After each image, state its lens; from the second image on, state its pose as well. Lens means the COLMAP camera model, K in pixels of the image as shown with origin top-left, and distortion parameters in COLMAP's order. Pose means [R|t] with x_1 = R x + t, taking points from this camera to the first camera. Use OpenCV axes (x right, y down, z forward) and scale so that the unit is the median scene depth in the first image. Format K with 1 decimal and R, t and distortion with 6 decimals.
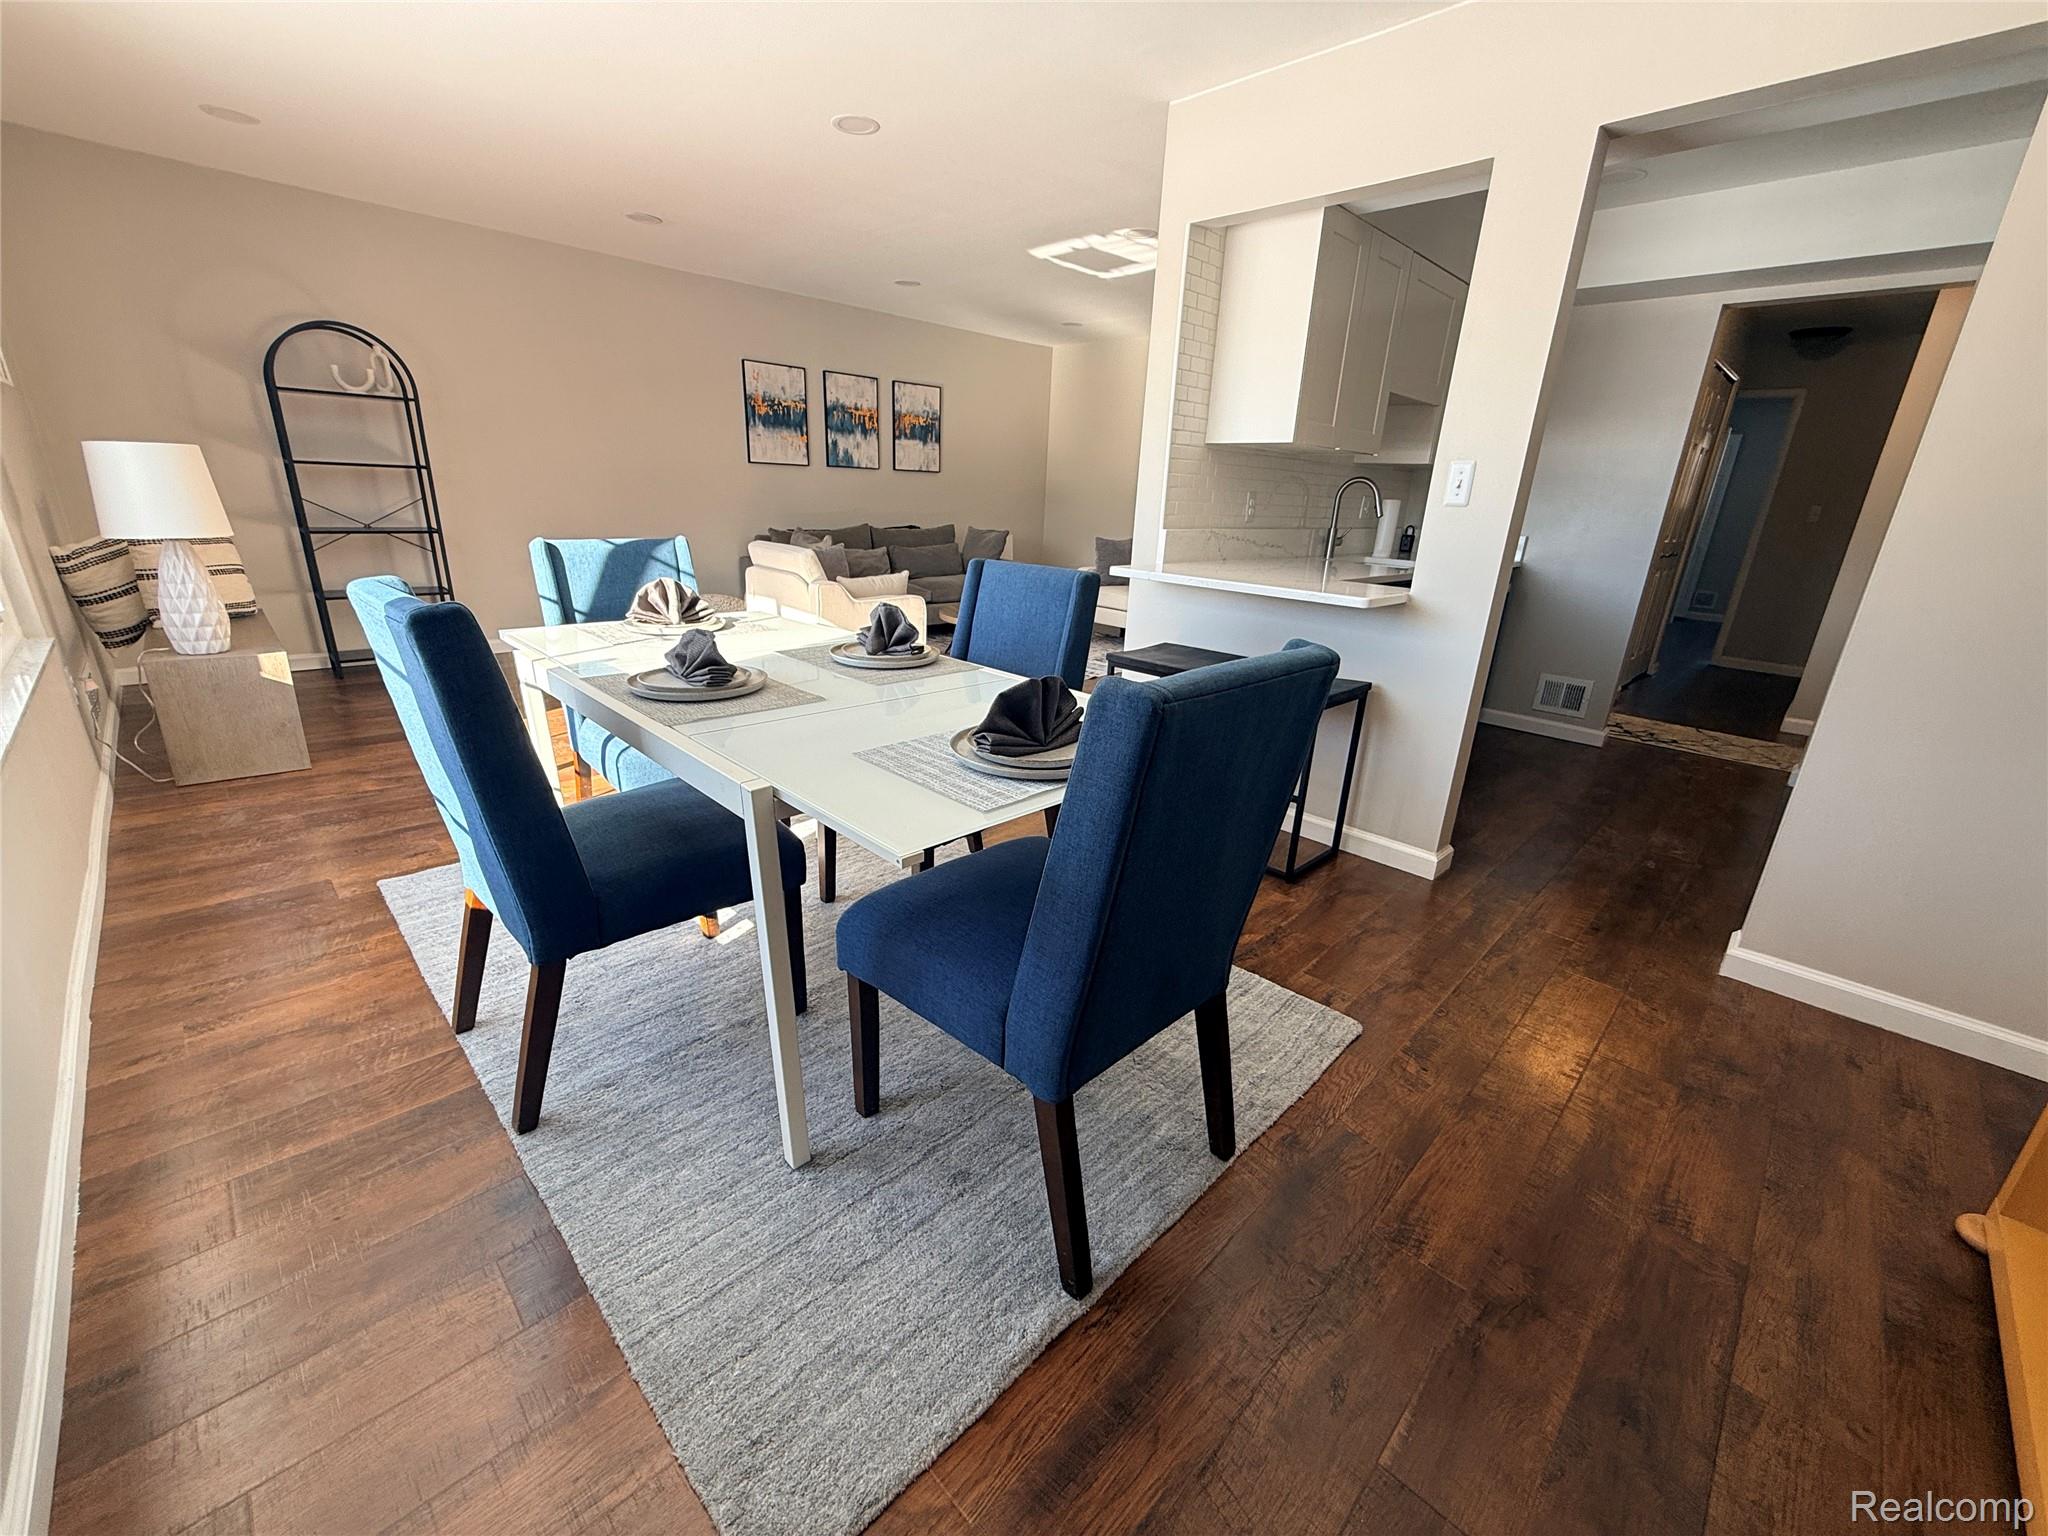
lens RADIAL K [[820.1, 0, 1029.2], [0, 820.1, 769.7], [0, 0, 1]] dist [-0.001872, 0.000136]
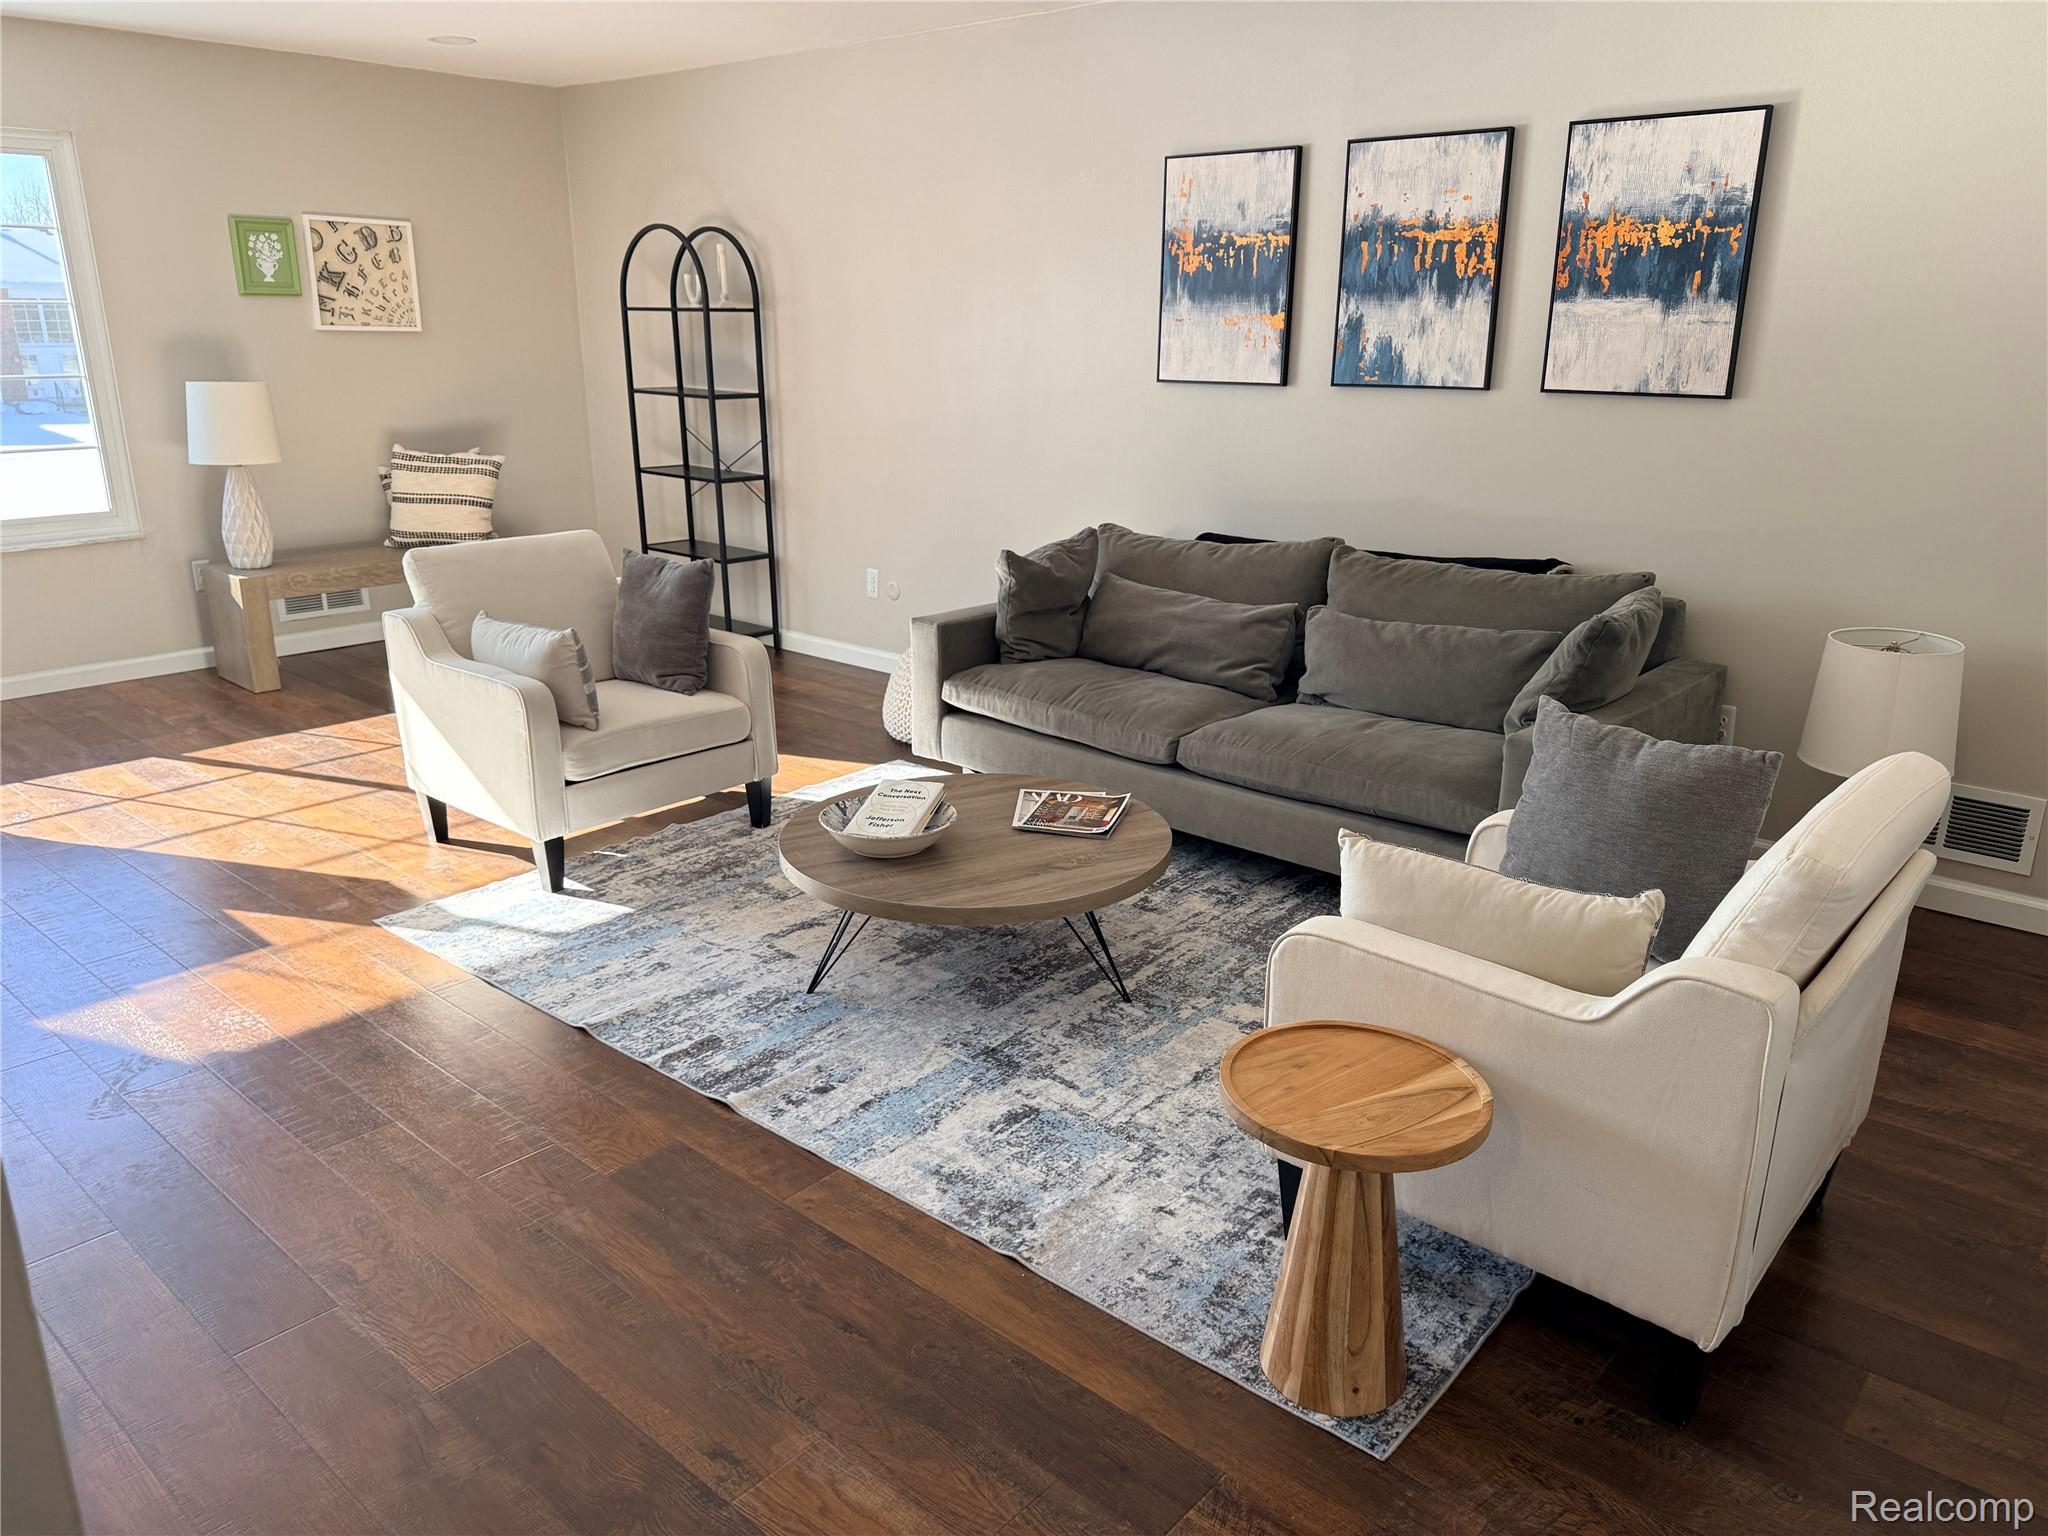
lens RADIAL K [[1429.5, 0, 992.3], [0, 1429.5, 777.7], [0, 0, 1]] dist [0.061932, -0.102783]
pose [[0.050391, 0.259159, -0.964519, 0.449217], [-0.332200, 0.915106, 0.228527, -0.301668], [0.941862, 0.308897, 0.132206, 0.814389]]
